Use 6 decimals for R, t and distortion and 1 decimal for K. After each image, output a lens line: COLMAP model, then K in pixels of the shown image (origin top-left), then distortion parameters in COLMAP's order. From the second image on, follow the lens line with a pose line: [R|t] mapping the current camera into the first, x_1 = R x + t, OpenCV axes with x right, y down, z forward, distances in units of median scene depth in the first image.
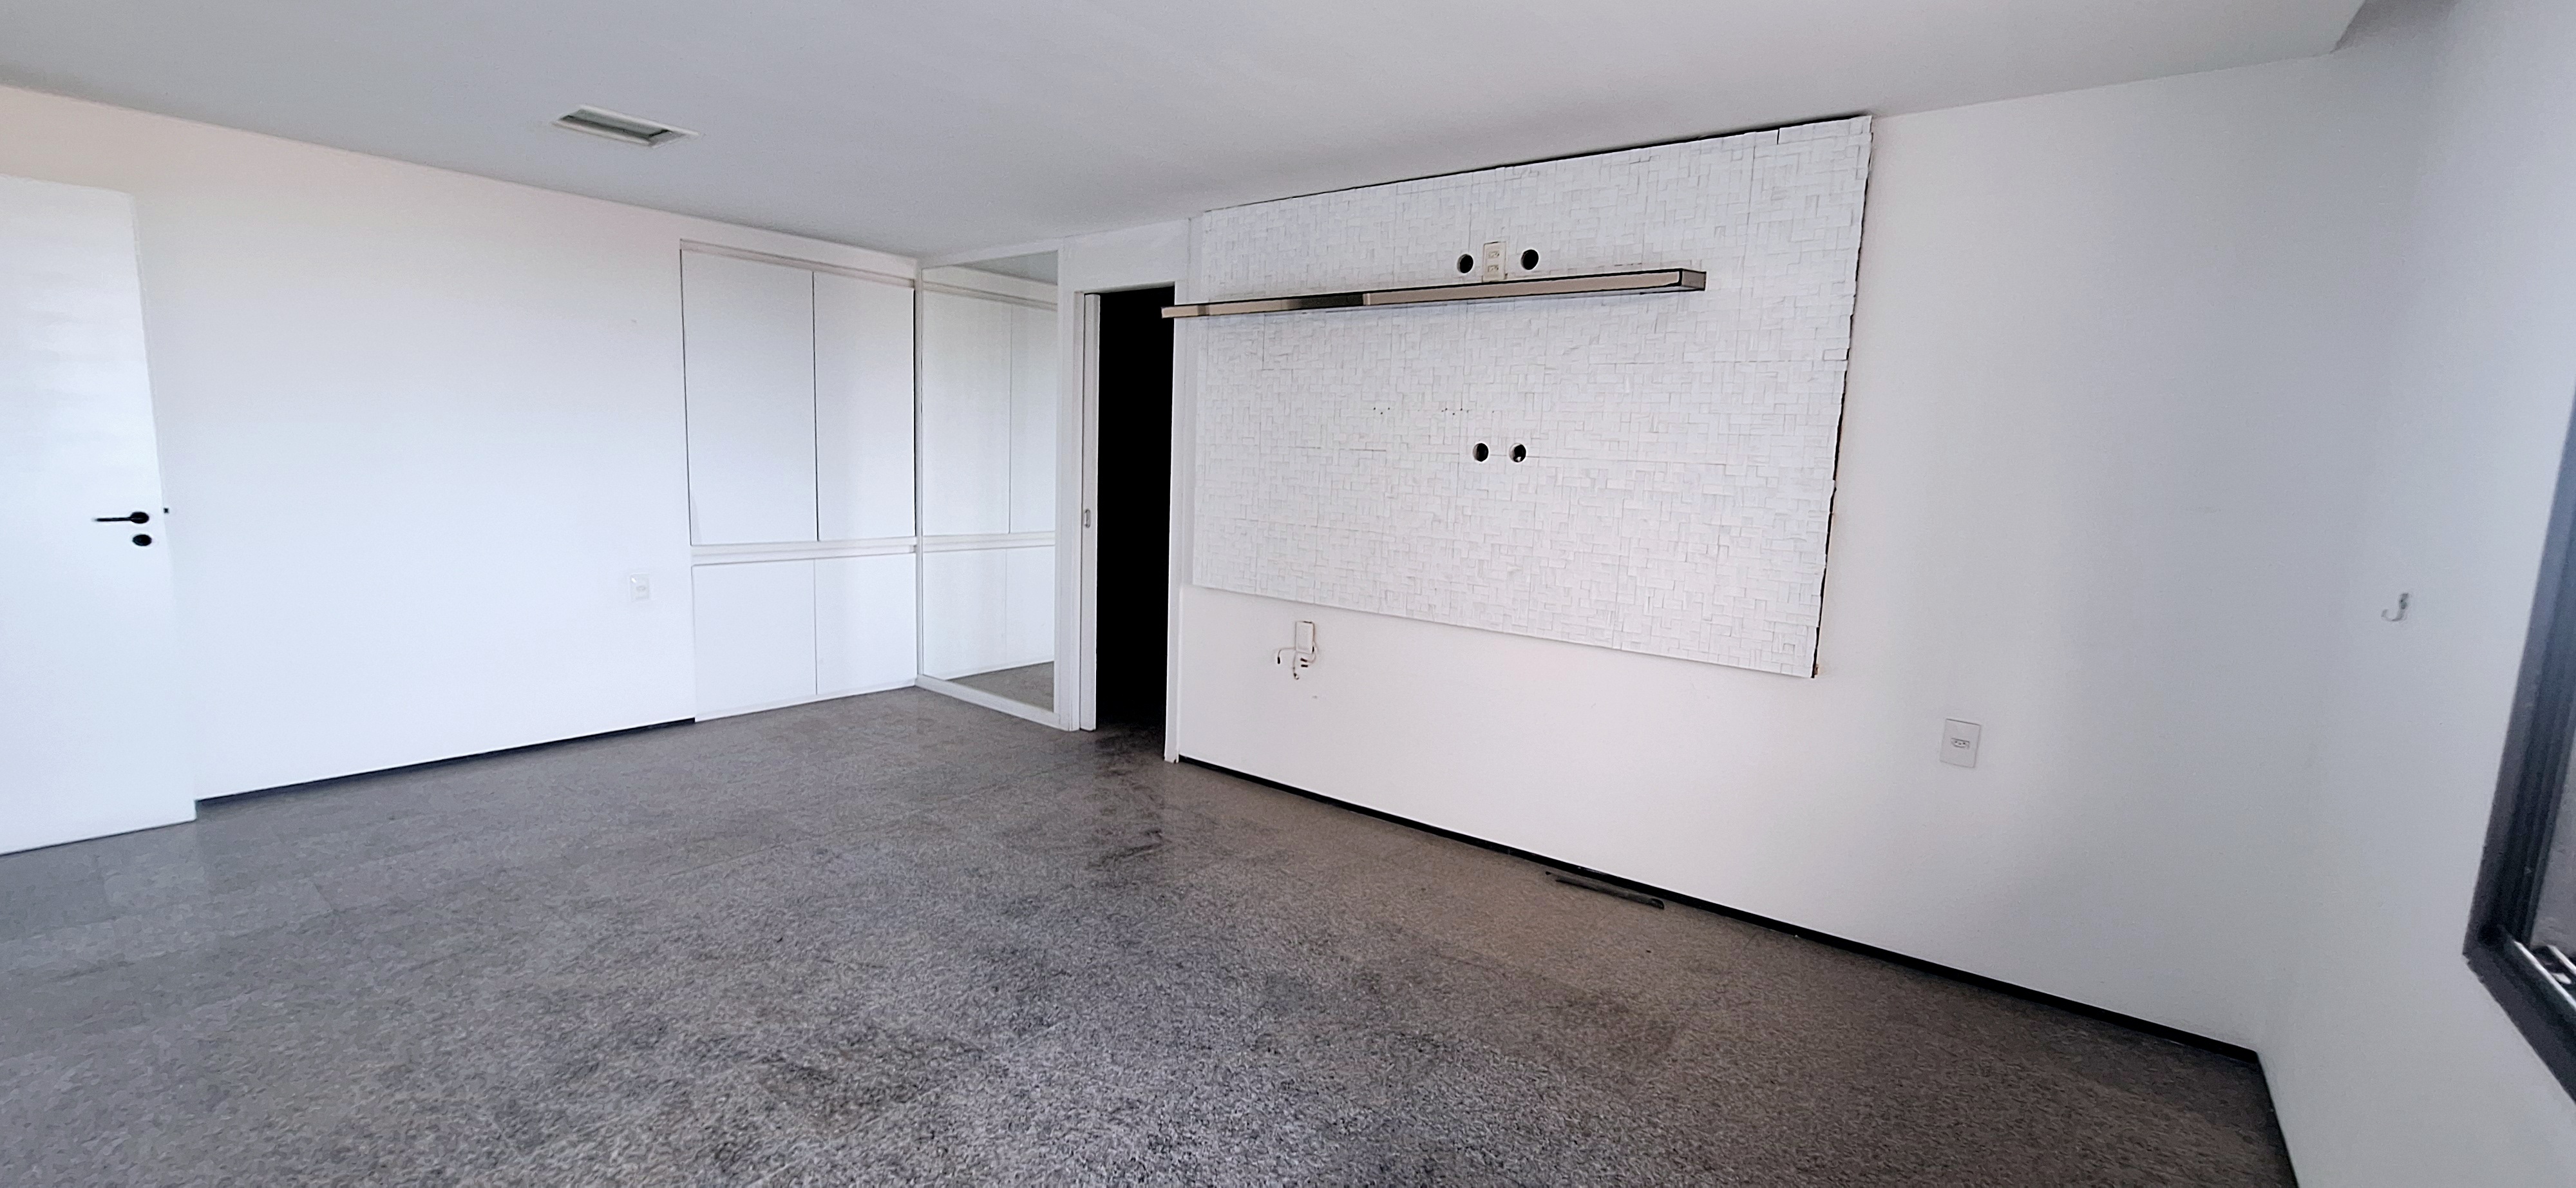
lens RADIAL K [[1022.5, 0, 1305.4], [0, 1022.5, 589.1], [0, 0, 1]] dist [-0.002494, 0.000471]
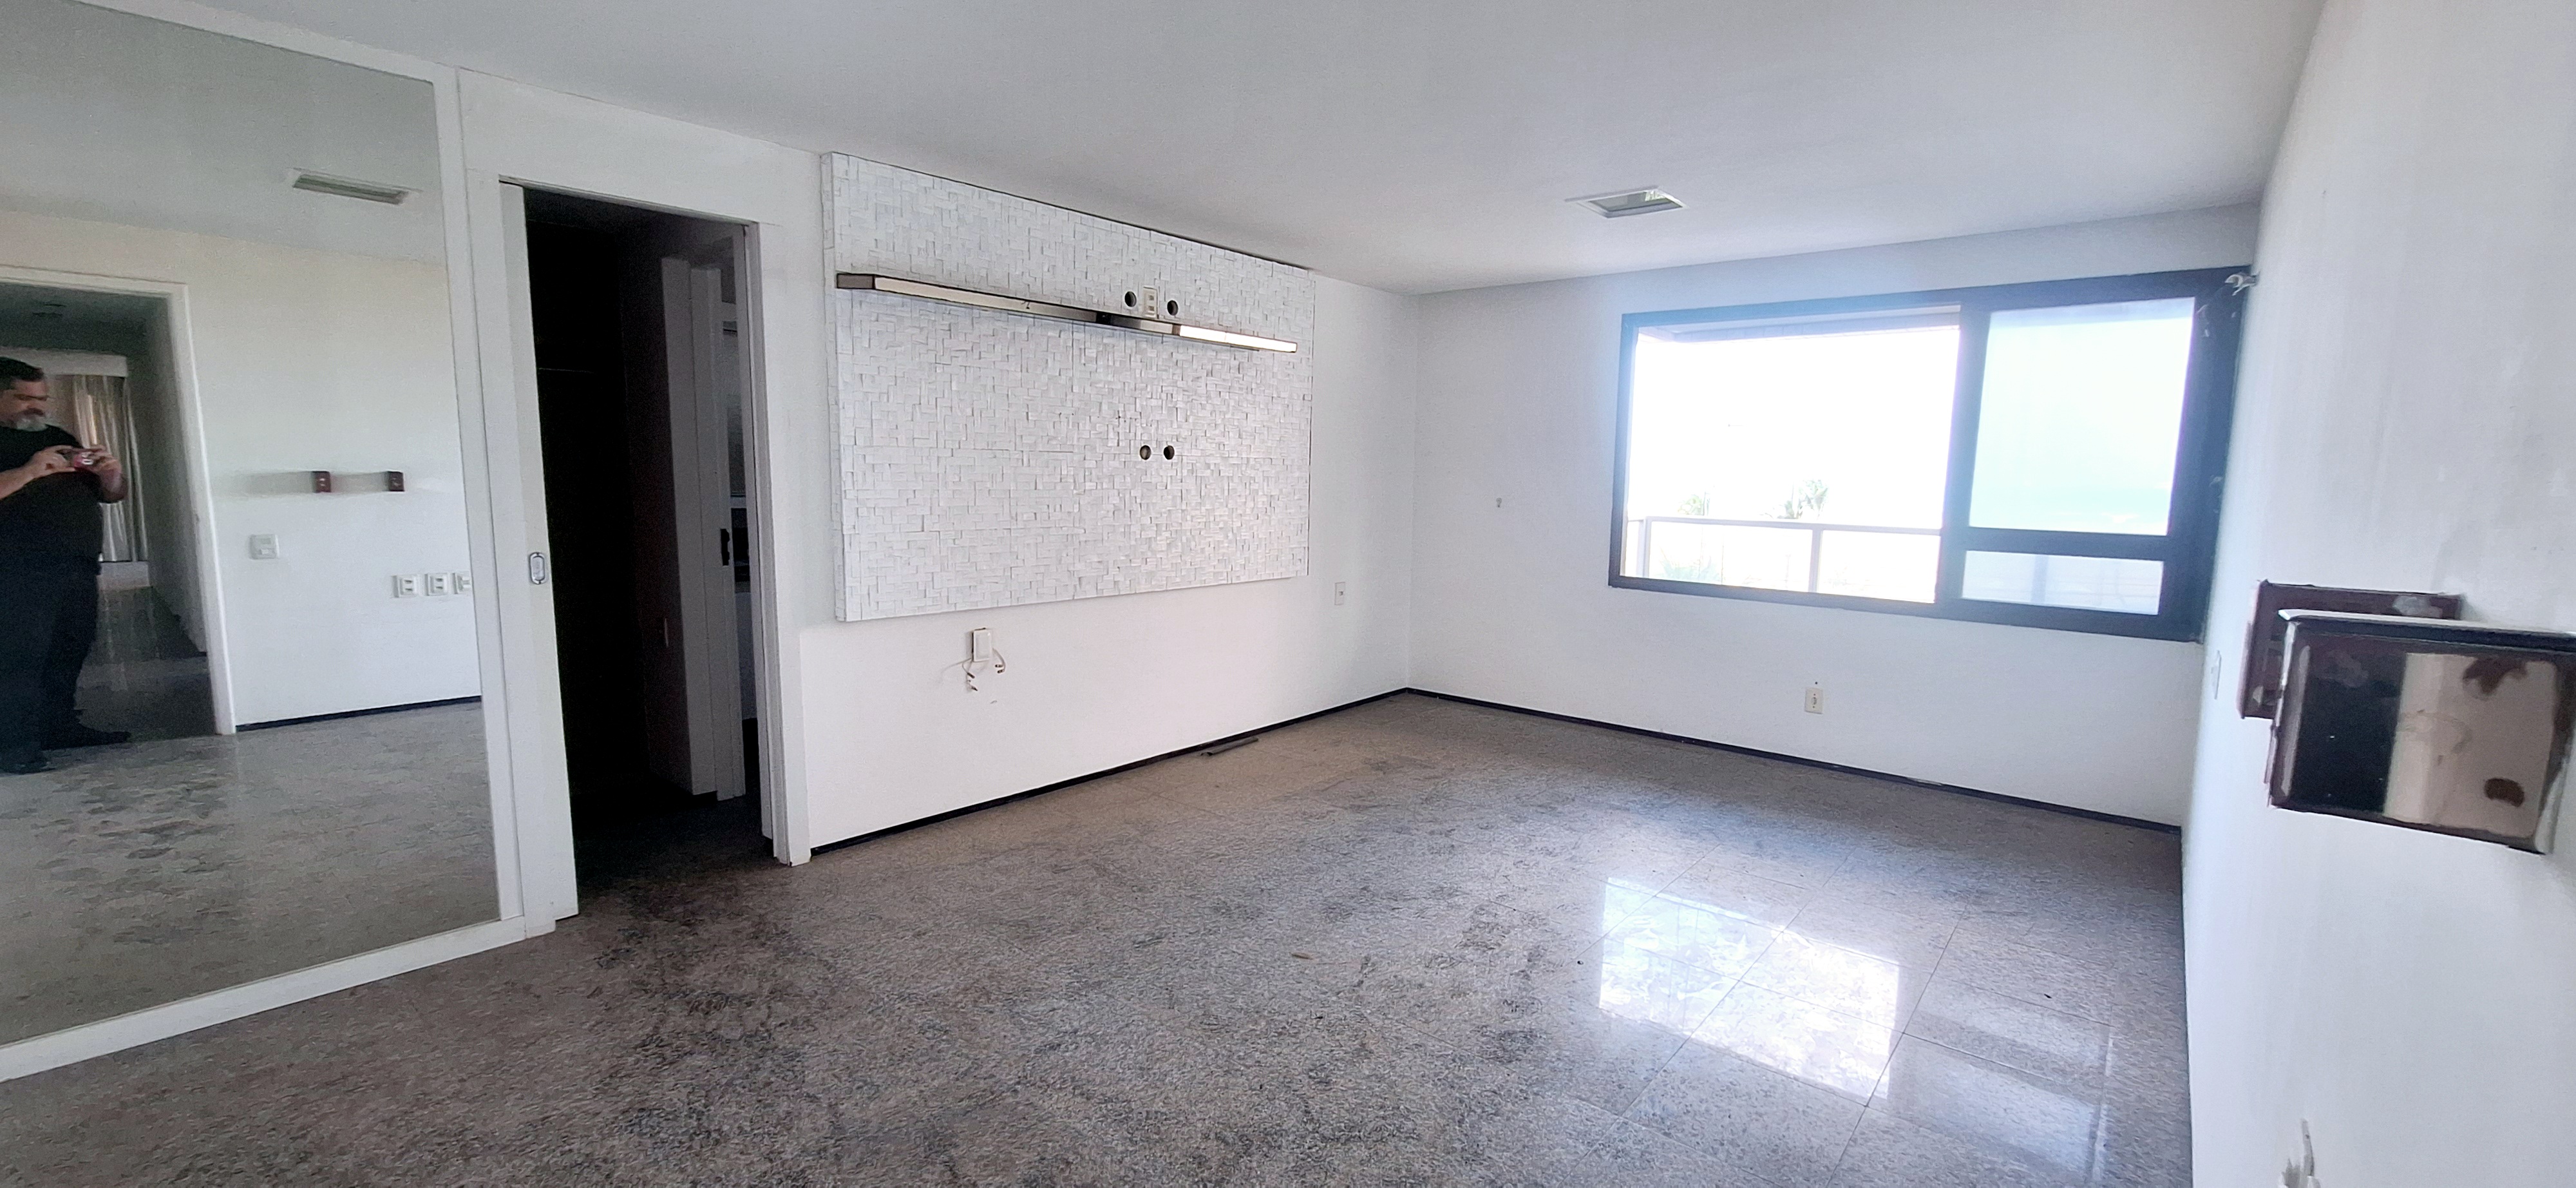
lens RADIAL K [[1022.5, 0, 1305.7], [0, 1022.5, 596.5], [0, 0, 1]] dist [-0.002494, 0.000471]
pose [[0.060410, -0.166337, 0.984217, -1.050804], [0.109665, 0.981155, 0.159088, -0.134337], [-0.992131, 0.098323, 0.077513, 0.701167]]
